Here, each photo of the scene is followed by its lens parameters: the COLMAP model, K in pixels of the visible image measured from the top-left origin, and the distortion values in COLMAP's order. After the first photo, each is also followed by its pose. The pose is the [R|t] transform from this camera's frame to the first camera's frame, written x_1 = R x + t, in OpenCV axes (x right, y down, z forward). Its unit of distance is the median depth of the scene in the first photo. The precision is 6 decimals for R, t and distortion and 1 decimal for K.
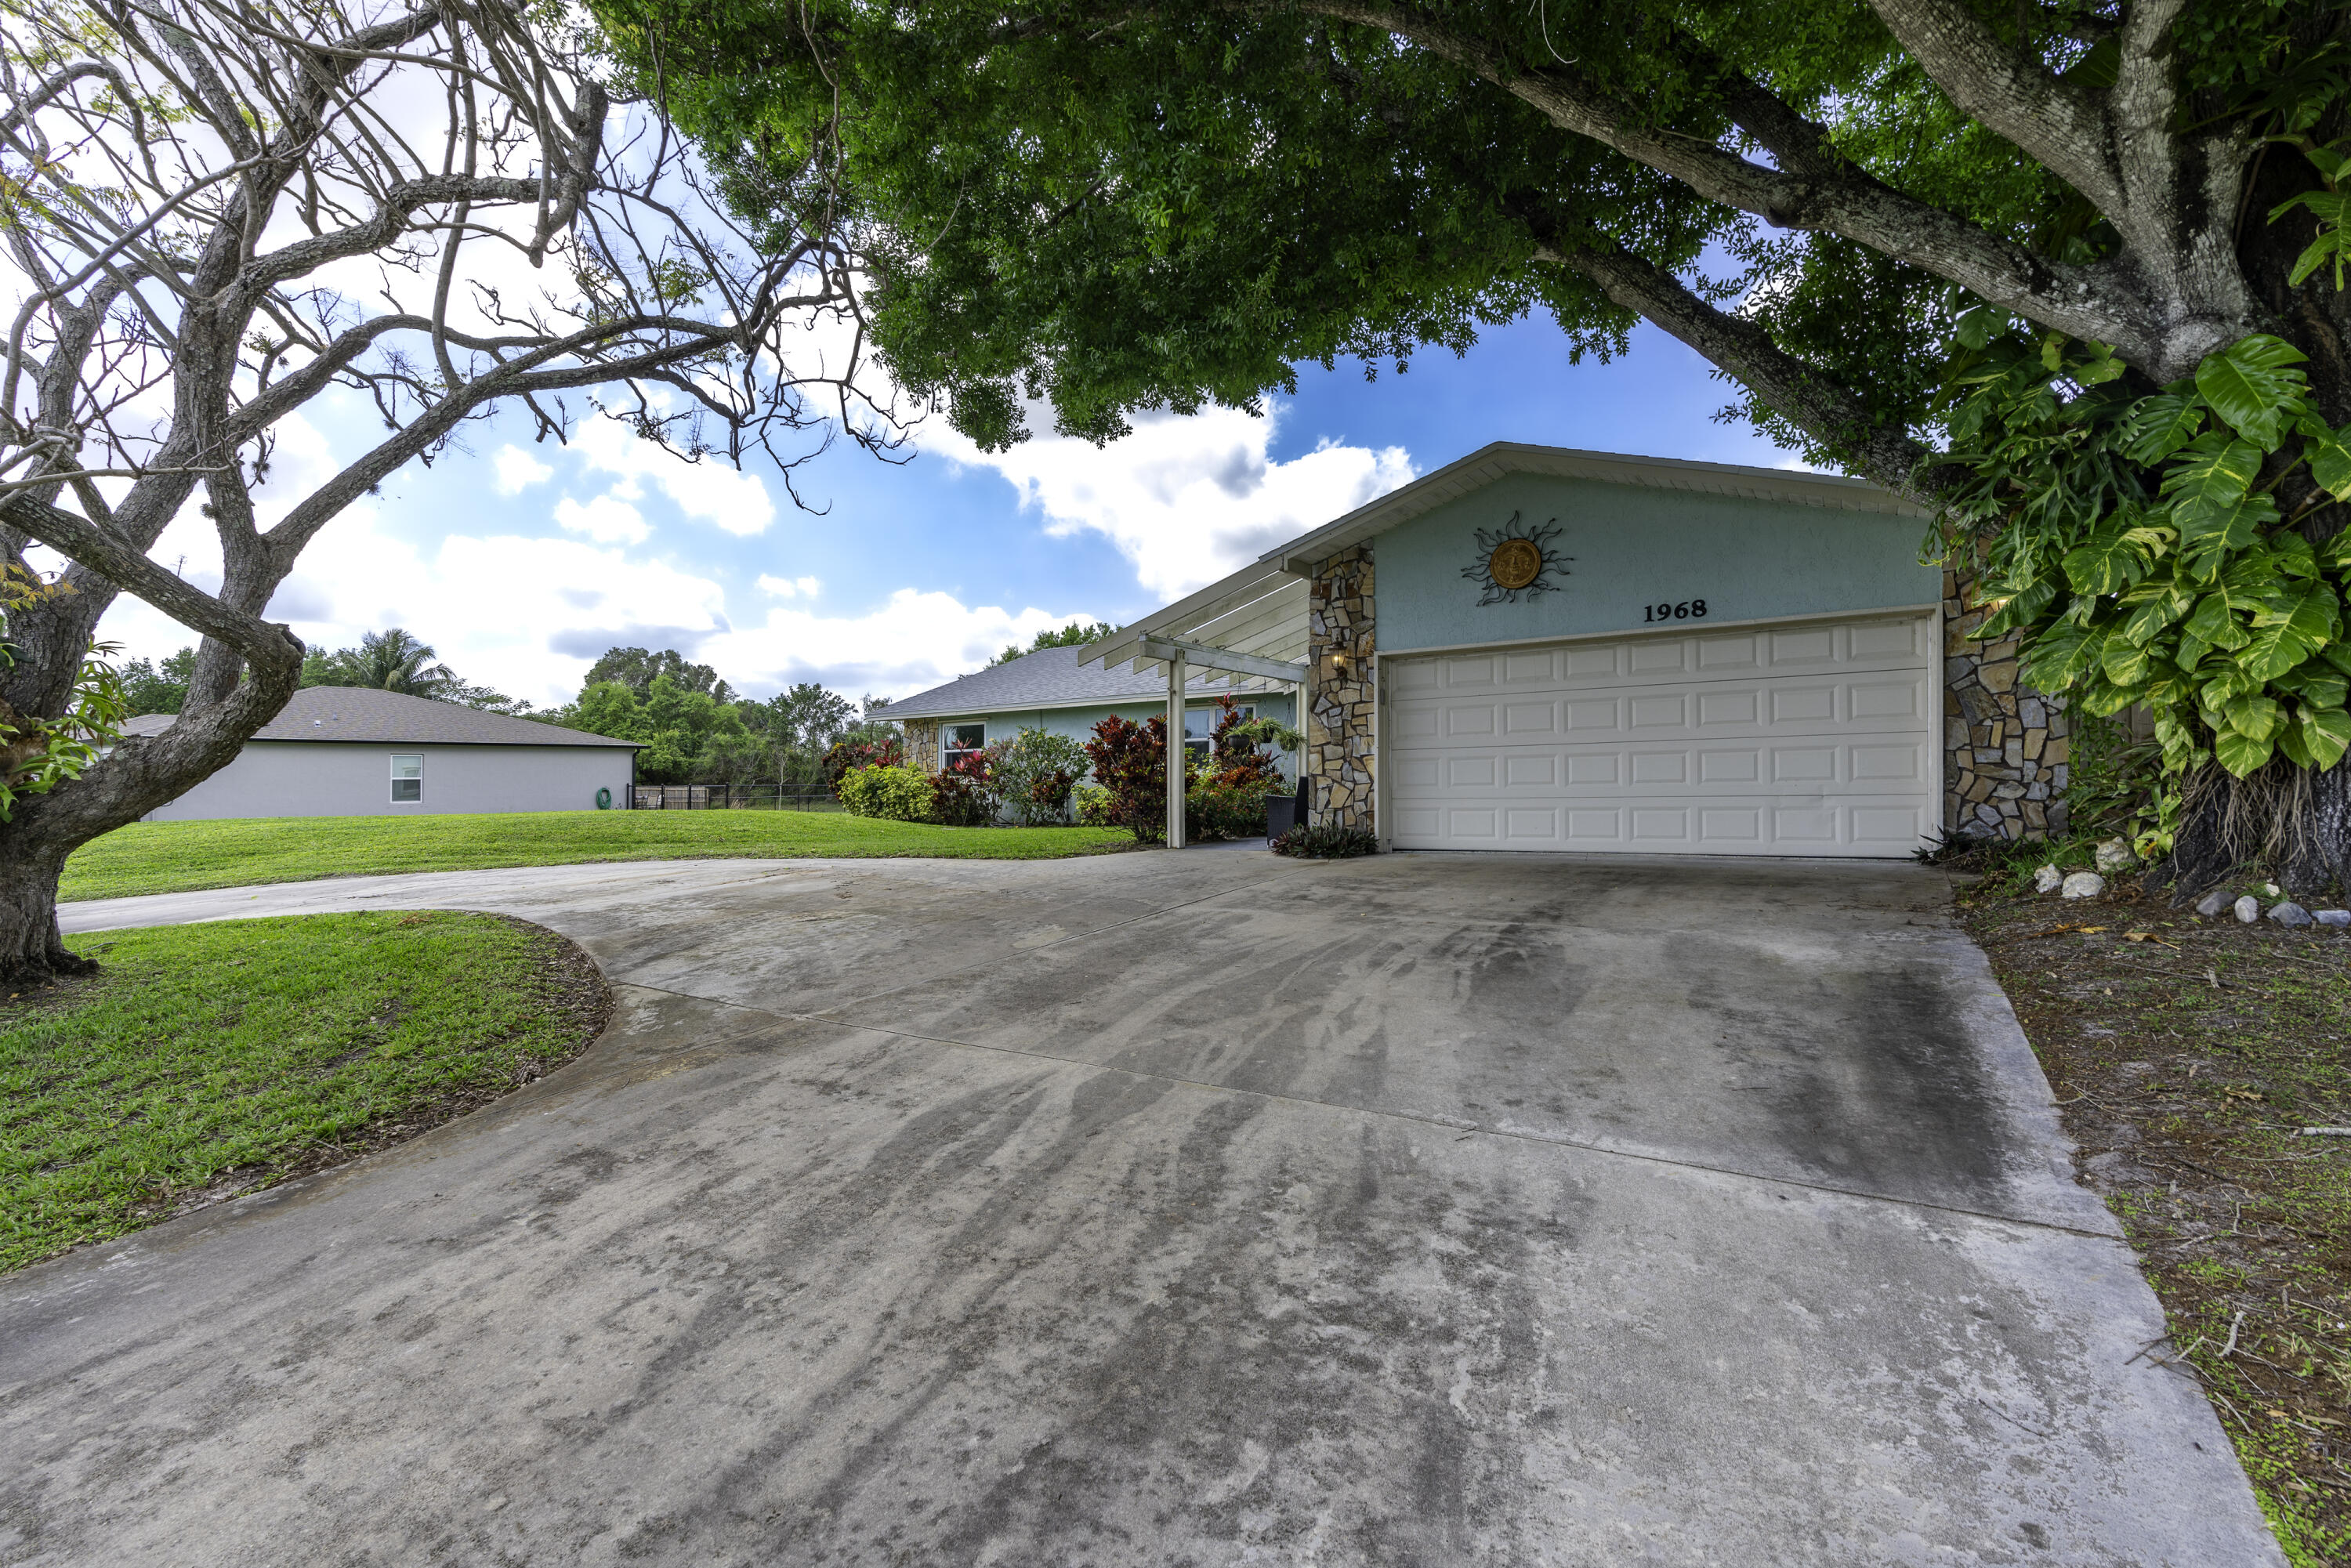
lens RADIAL K [[1032.2, 0, 1175.2], [0, 1032.2, 780.1], [0, 0, 1]] dist [-0.004044, -0.000066]
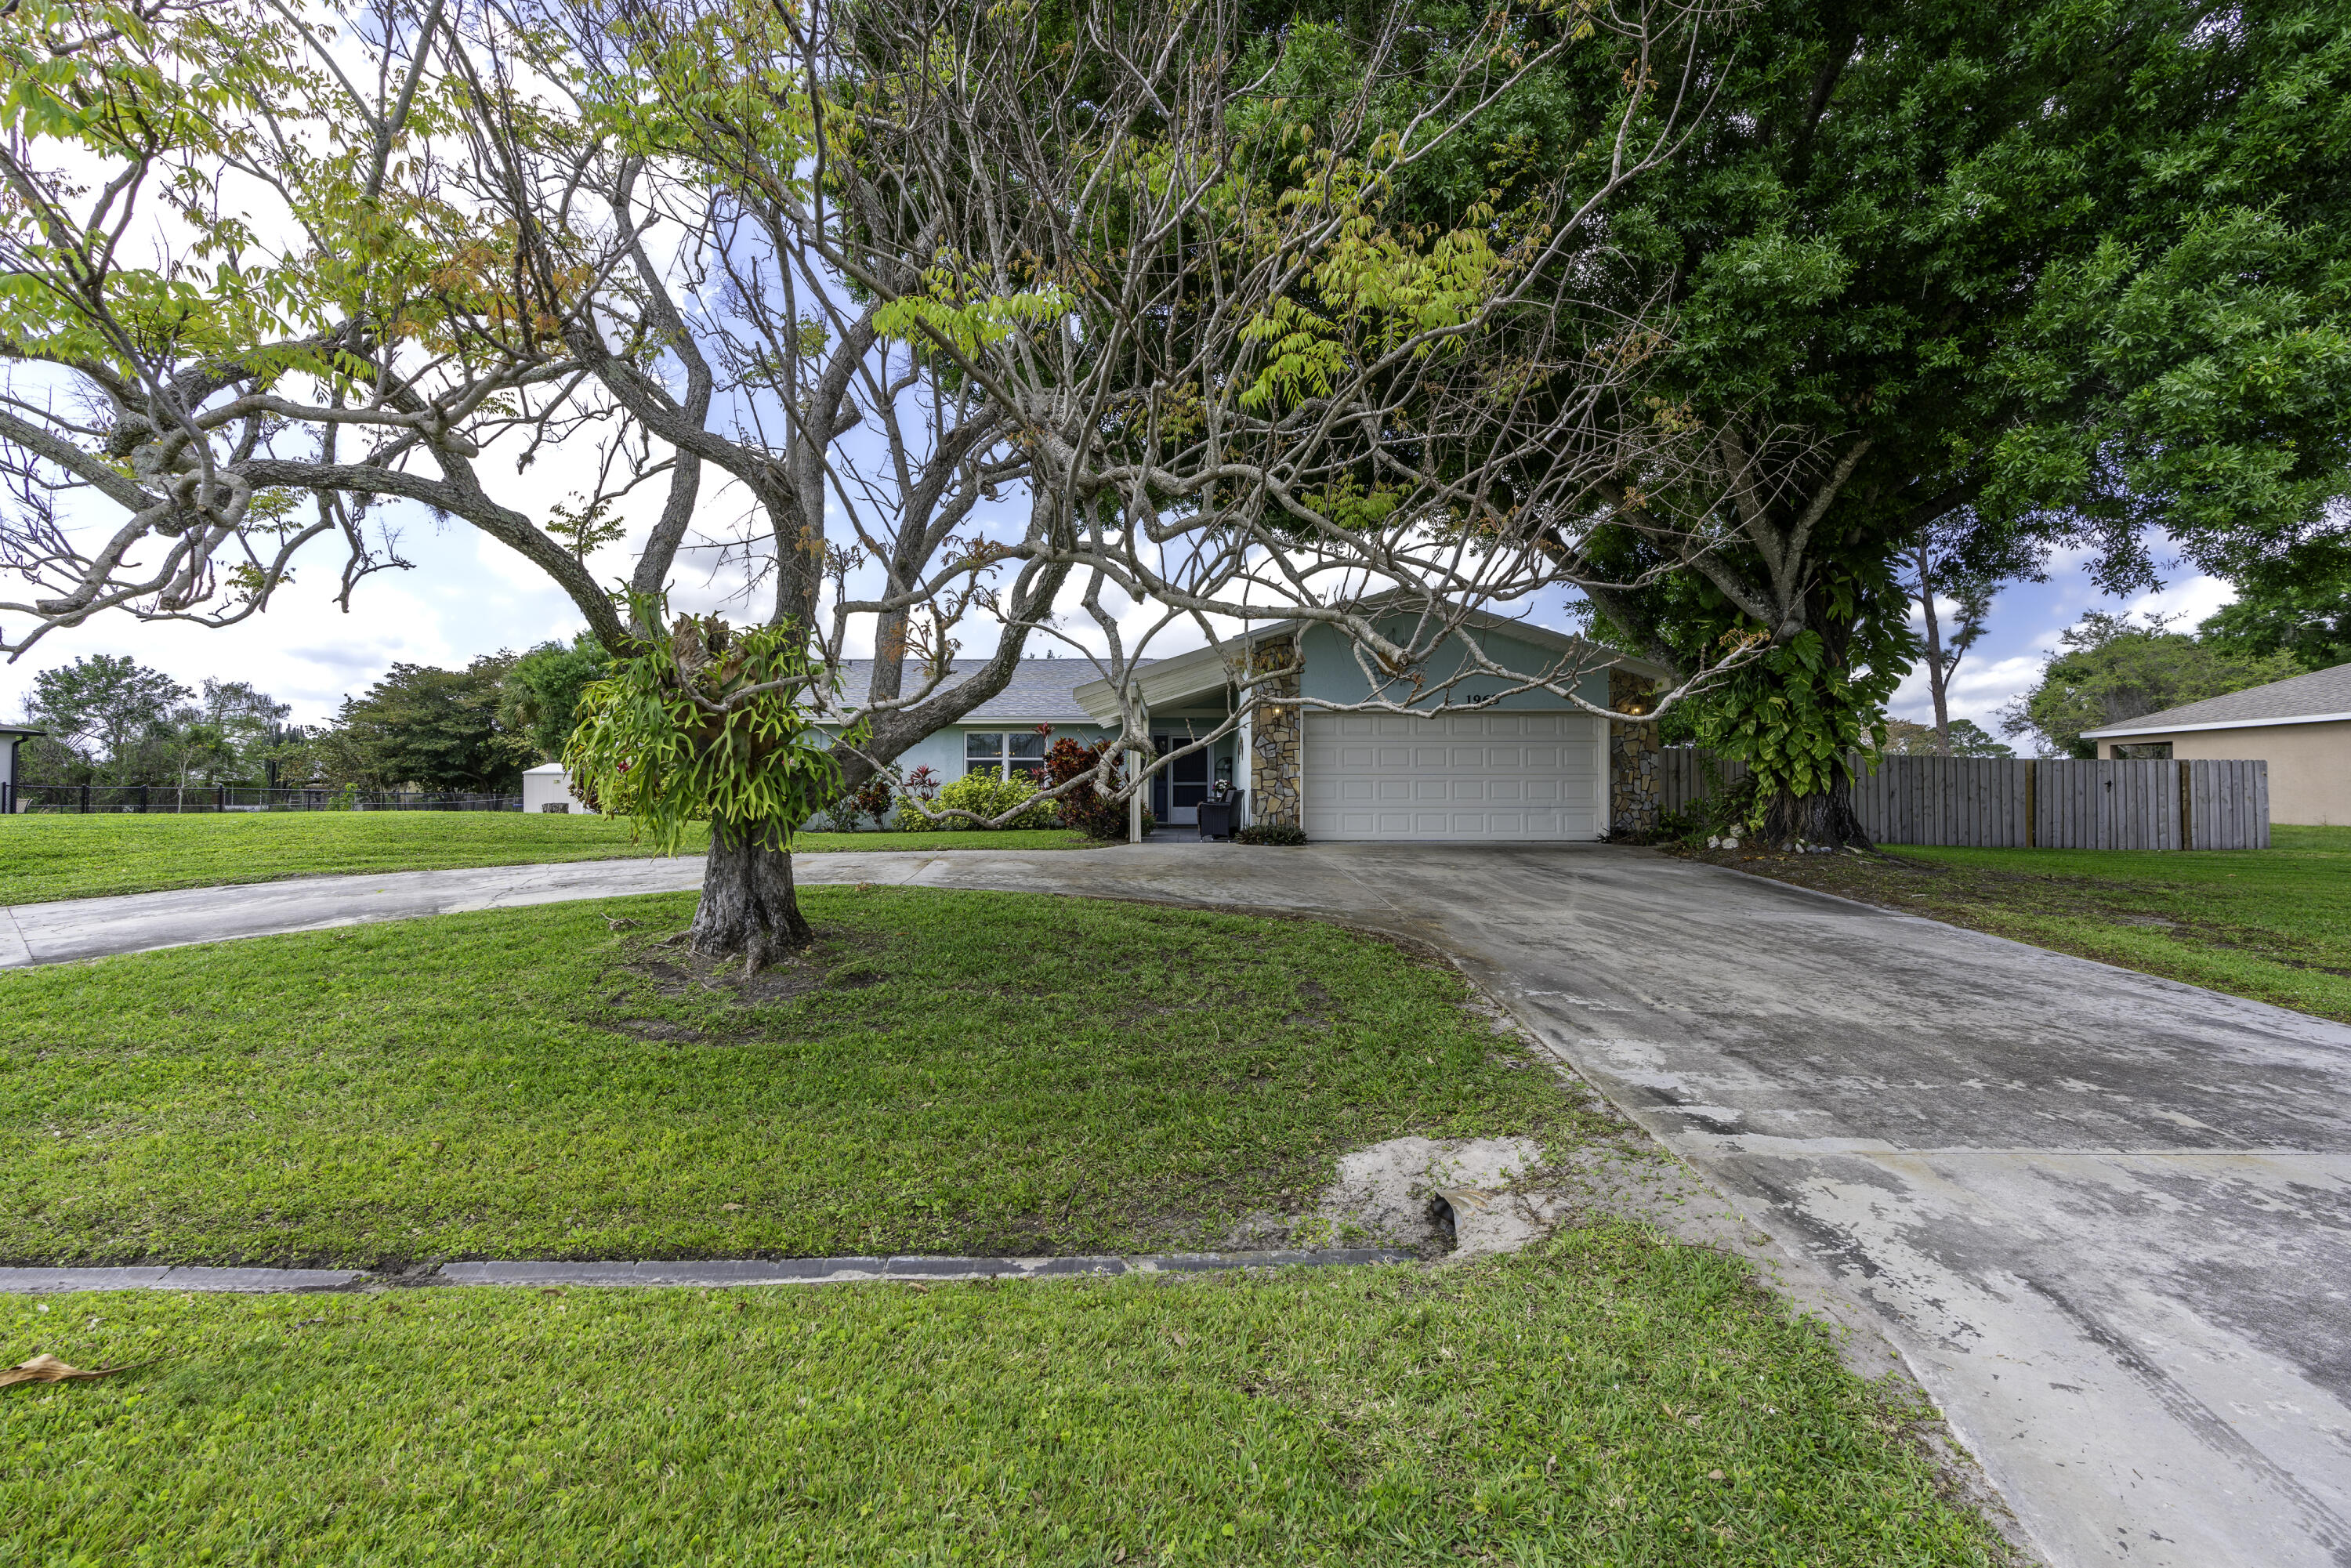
lens RADIAL K [[1032.2, 0, 1174.5], [0, 1032.2, 789.2], [0, 0, 1]] dist [-0.004044, -0.000066]
pose [[0.853499, 0.025478, 0.520471, -0.646583], [-0.018014, 0.999650, -0.019394, 0.021865], [-0.520783, 0.007176, 0.853659, -0.155097]]
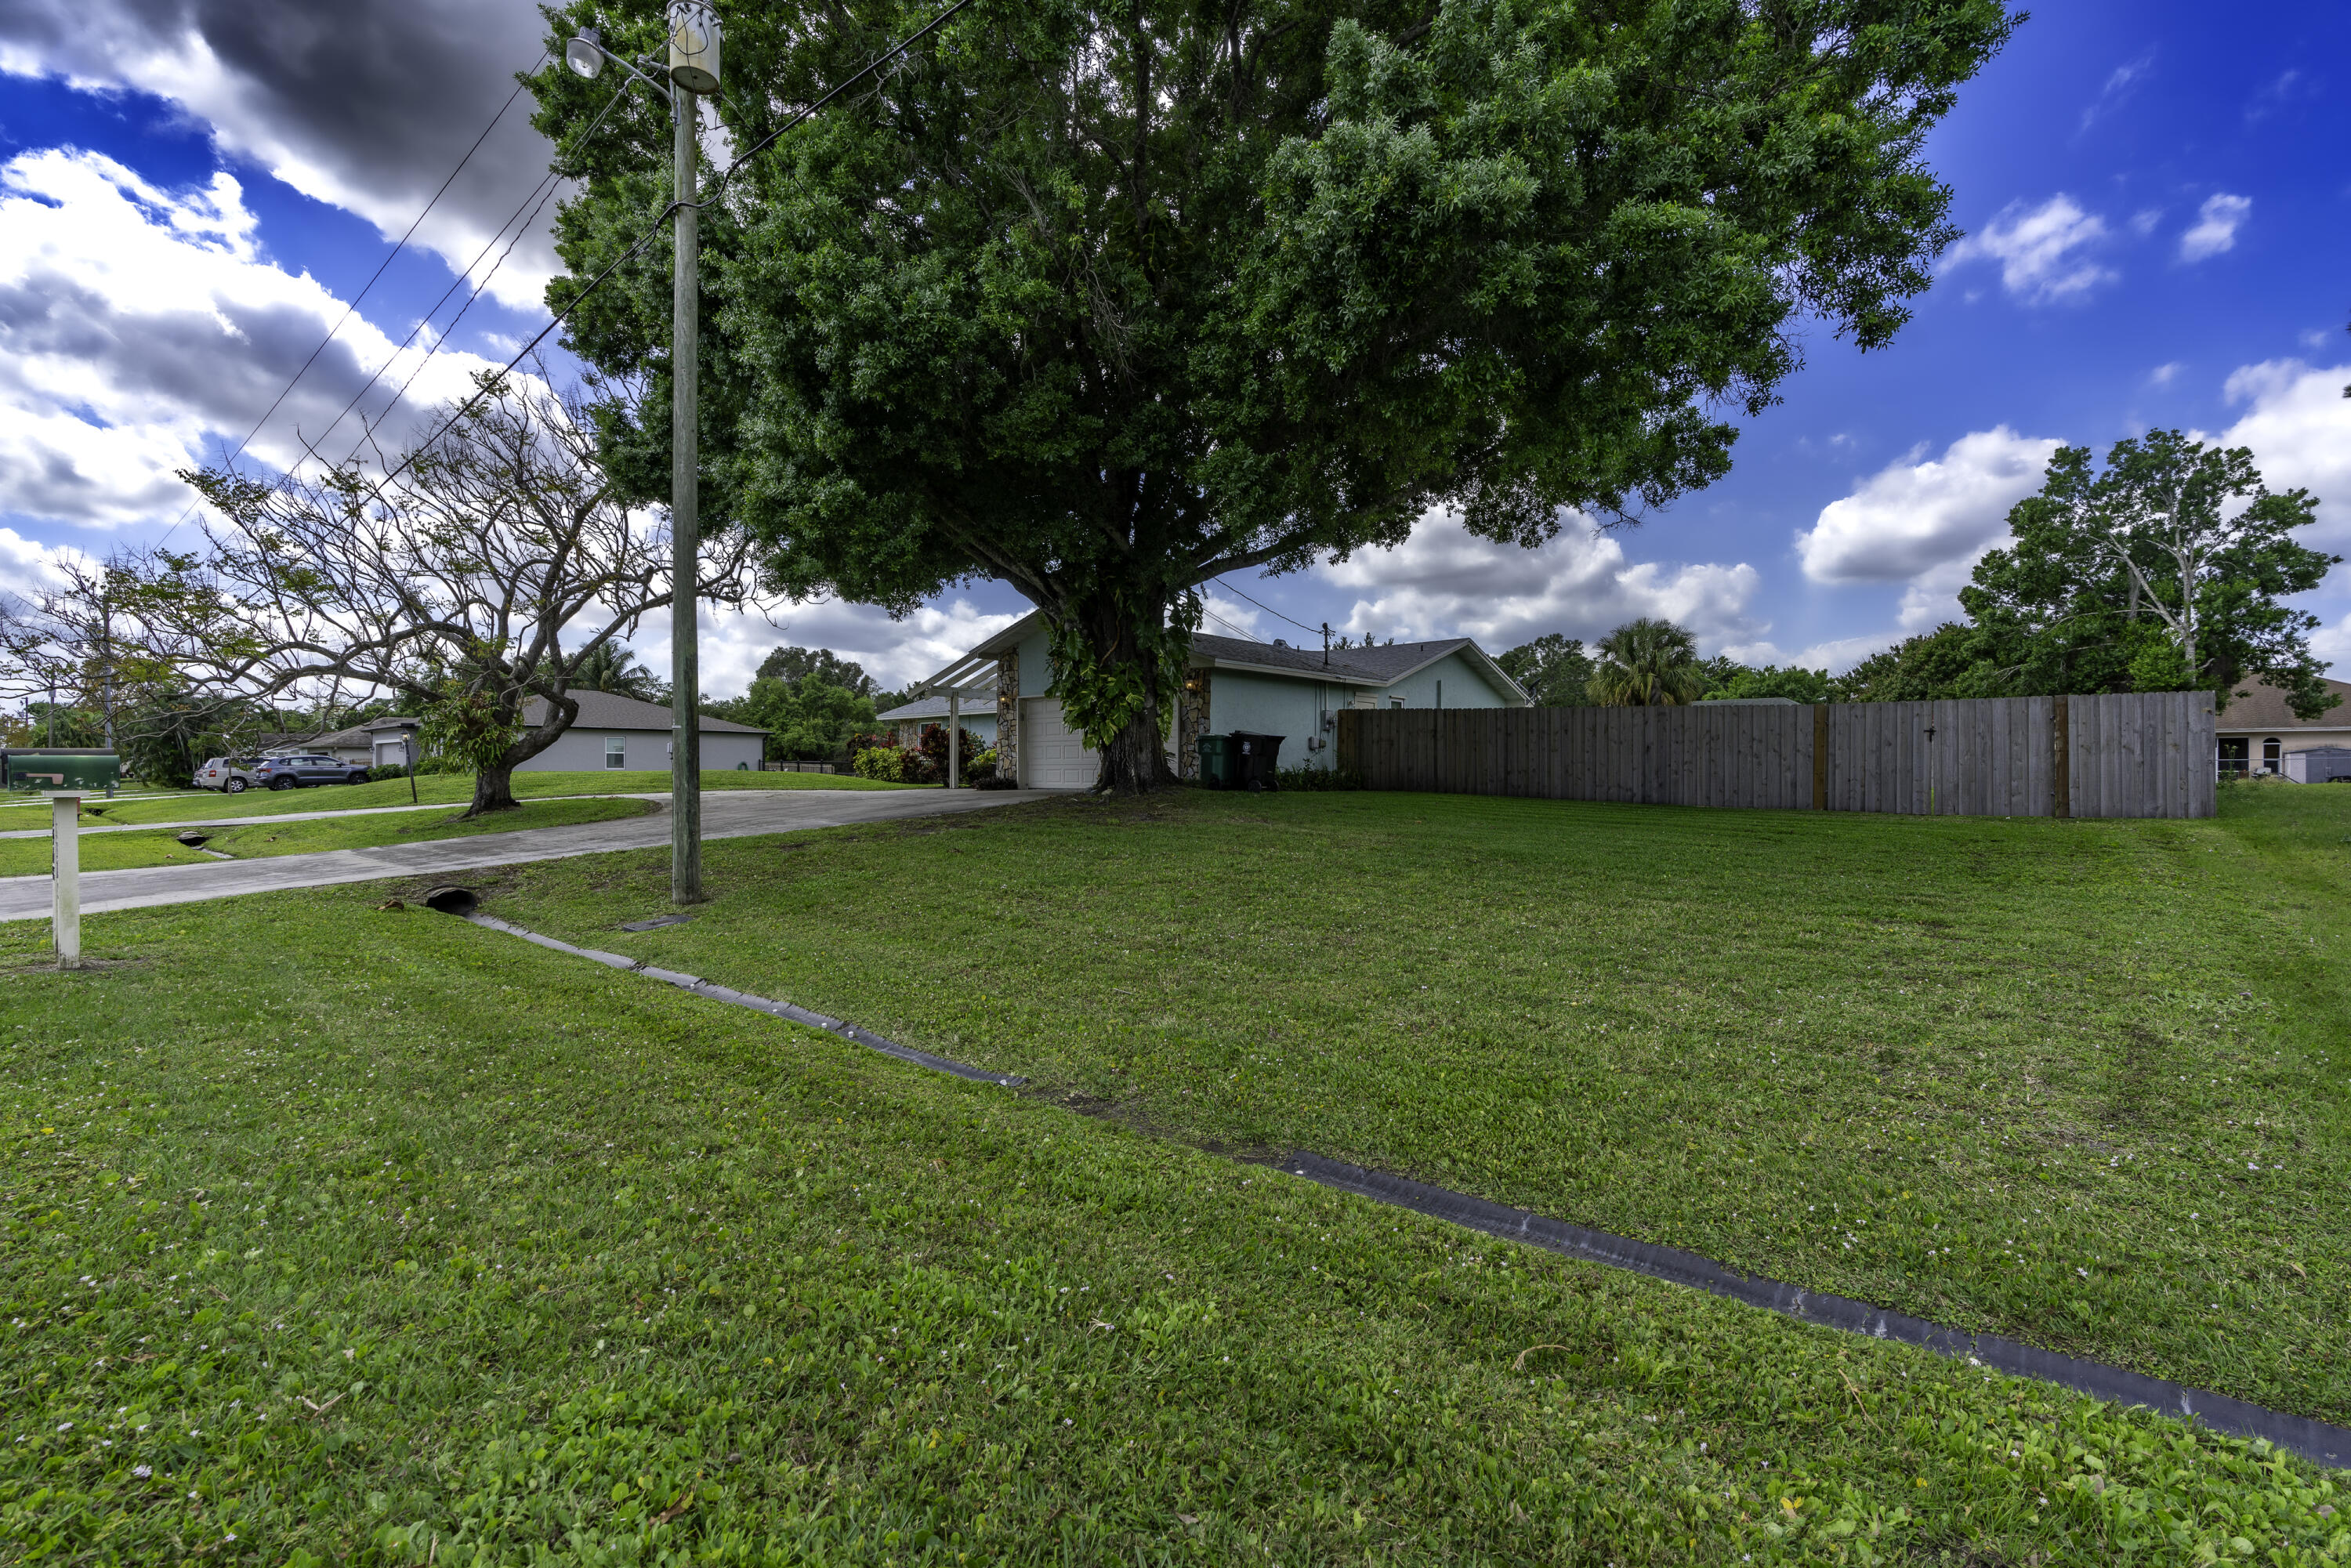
lens RADIAL K [[1032.2, 0, 1176.4], [0, 1032.2, 777.8], [0, 0, 1]] dist [-0.004044, -0.000066]
pose [[0.989431, 0.021100, -0.143460, 0.727171], [-0.020192, 0.999766, 0.007780, 0.019262], [0.143590, -0.004801, 0.989626, -0.944384]]
